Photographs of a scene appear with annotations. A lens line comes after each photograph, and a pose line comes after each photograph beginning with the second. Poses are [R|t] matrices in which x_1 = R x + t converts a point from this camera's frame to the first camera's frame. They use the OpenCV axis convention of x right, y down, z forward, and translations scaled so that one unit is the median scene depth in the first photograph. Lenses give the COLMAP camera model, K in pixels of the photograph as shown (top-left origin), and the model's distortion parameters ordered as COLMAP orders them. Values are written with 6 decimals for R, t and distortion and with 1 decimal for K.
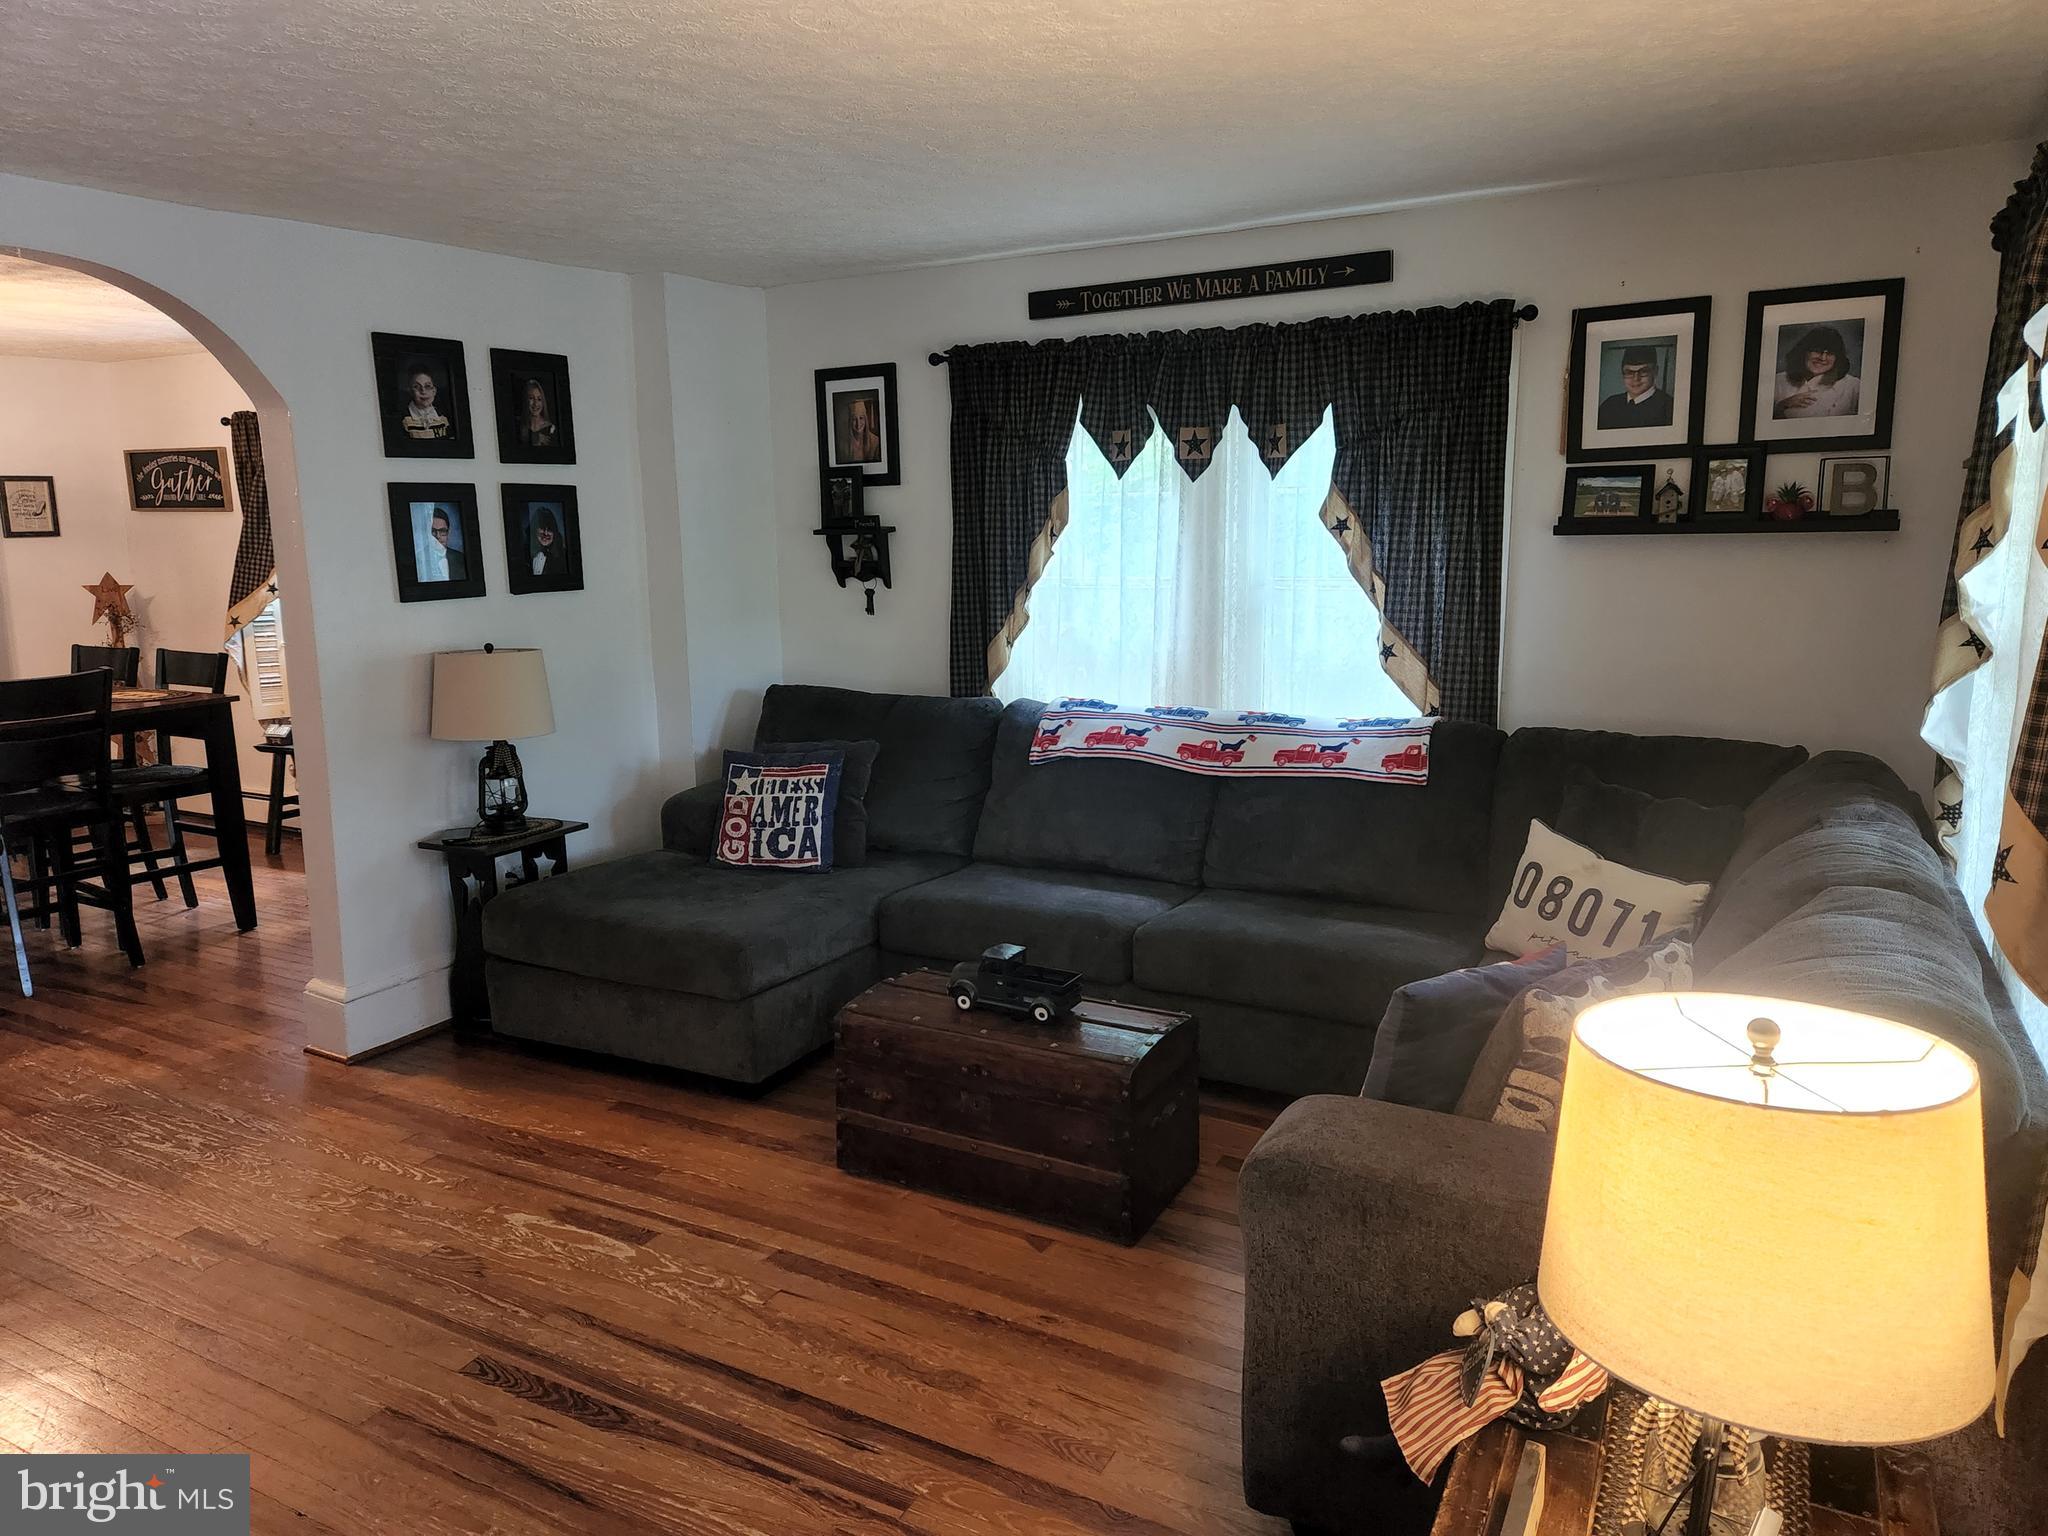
lens RADIAL K [[1360.9, 0, 1009.1], [0, 1360.9, 761.6], [0, 0, 1]] dist [0.088469, -0.076826]
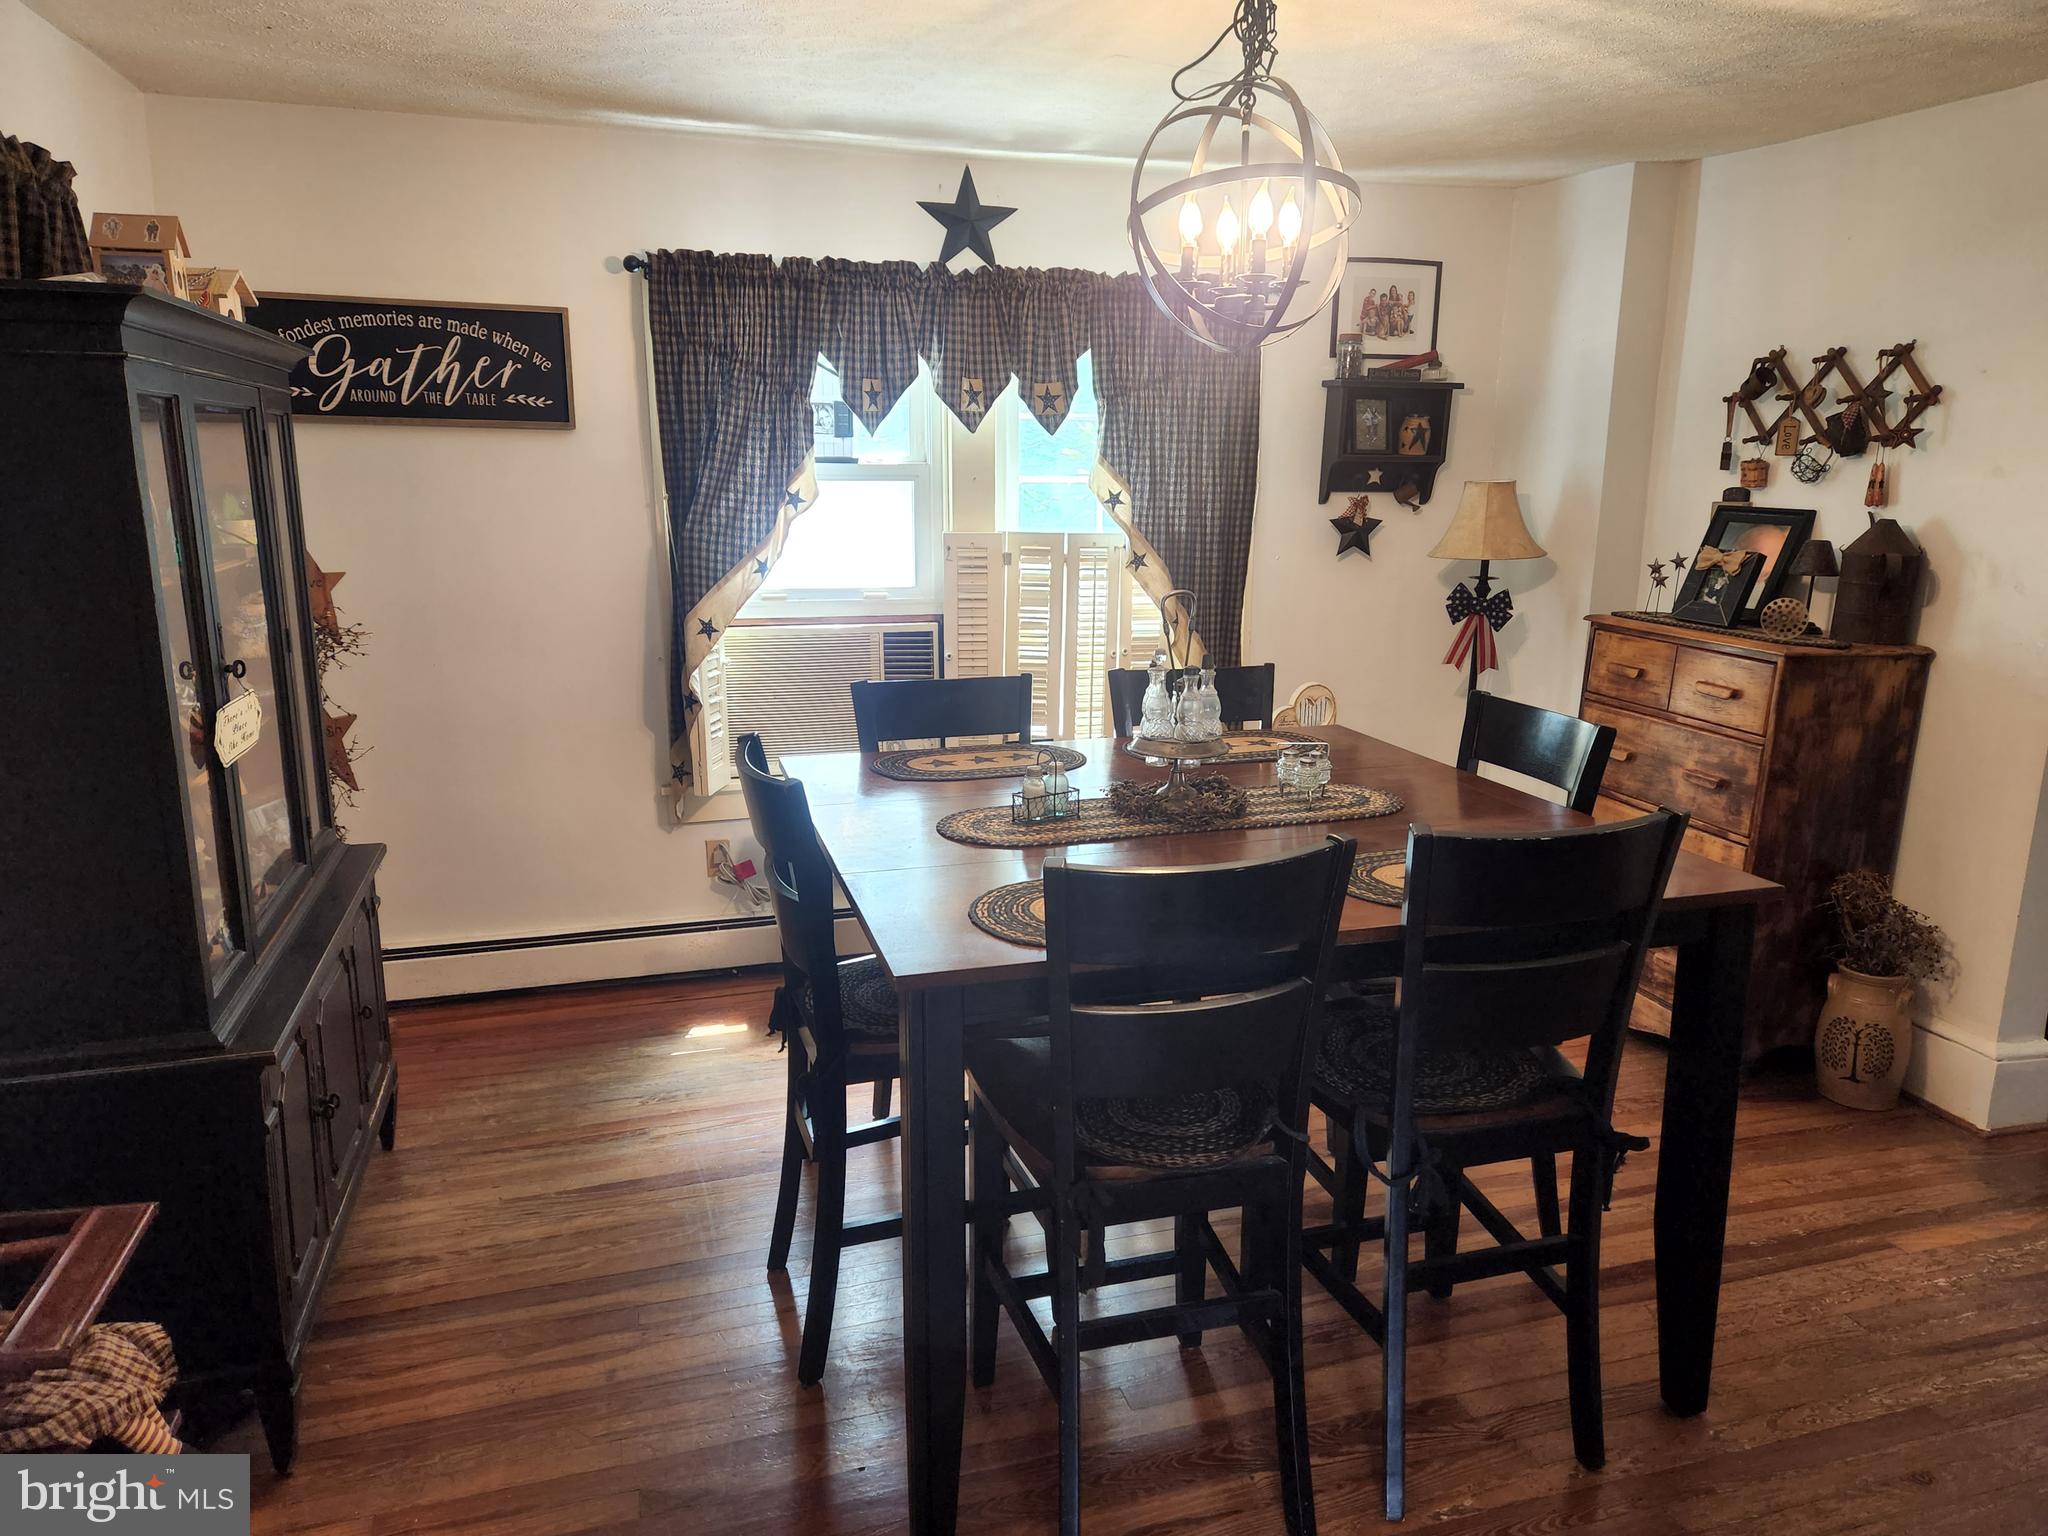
lens RADIAL K [[1360.9, 0, 1032.6], [0, 1360.9, 768.7], [0, 0, 1]] dist [0.088469, -0.076826]
pose [[0.694770, -0.137480, 0.705970, -1.460642], [0.112362, 0.990256, 0.082261, -0.125839], [-0.710401, 0.022172, 0.703448, 0.858858]]
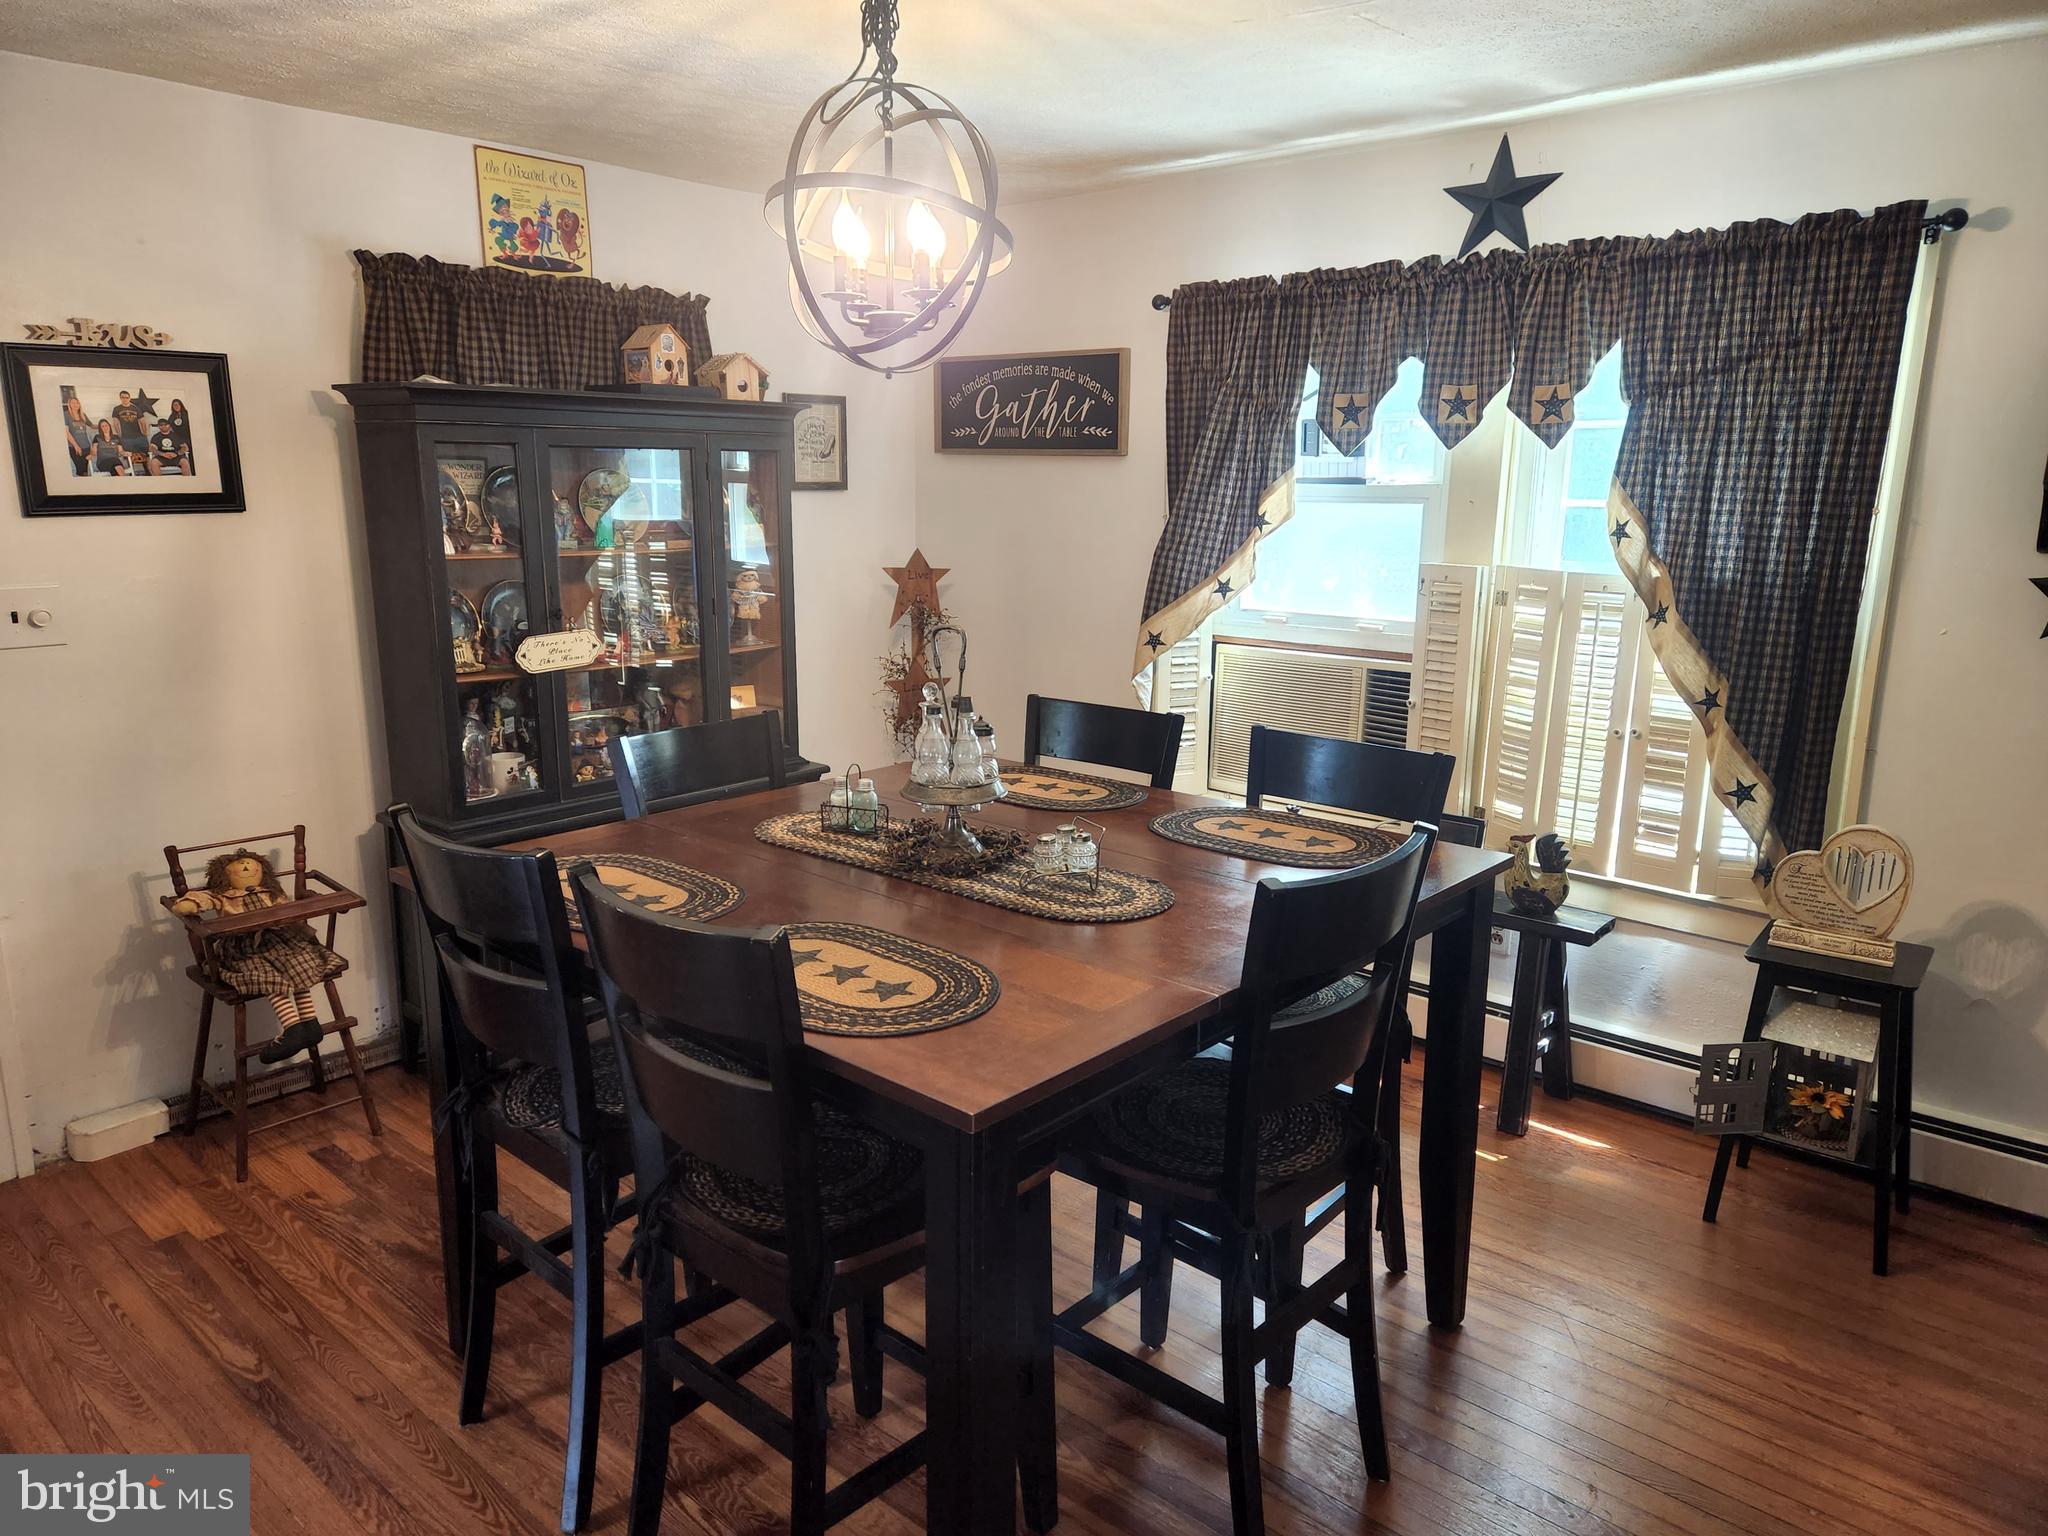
lens RADIAL K [[1360.9, 0, 1032.2], [0, 1360.9, 775.1], [0, 0, 1]] dist [0.088469, -0.076826]
pose [[0.977914, 0.067470, -0.197818, -0.821031], [-0.059320, 0.997139, 0.046847, -0.112718], [0.200413, -0.034078, 0.979119, 0.684001]]
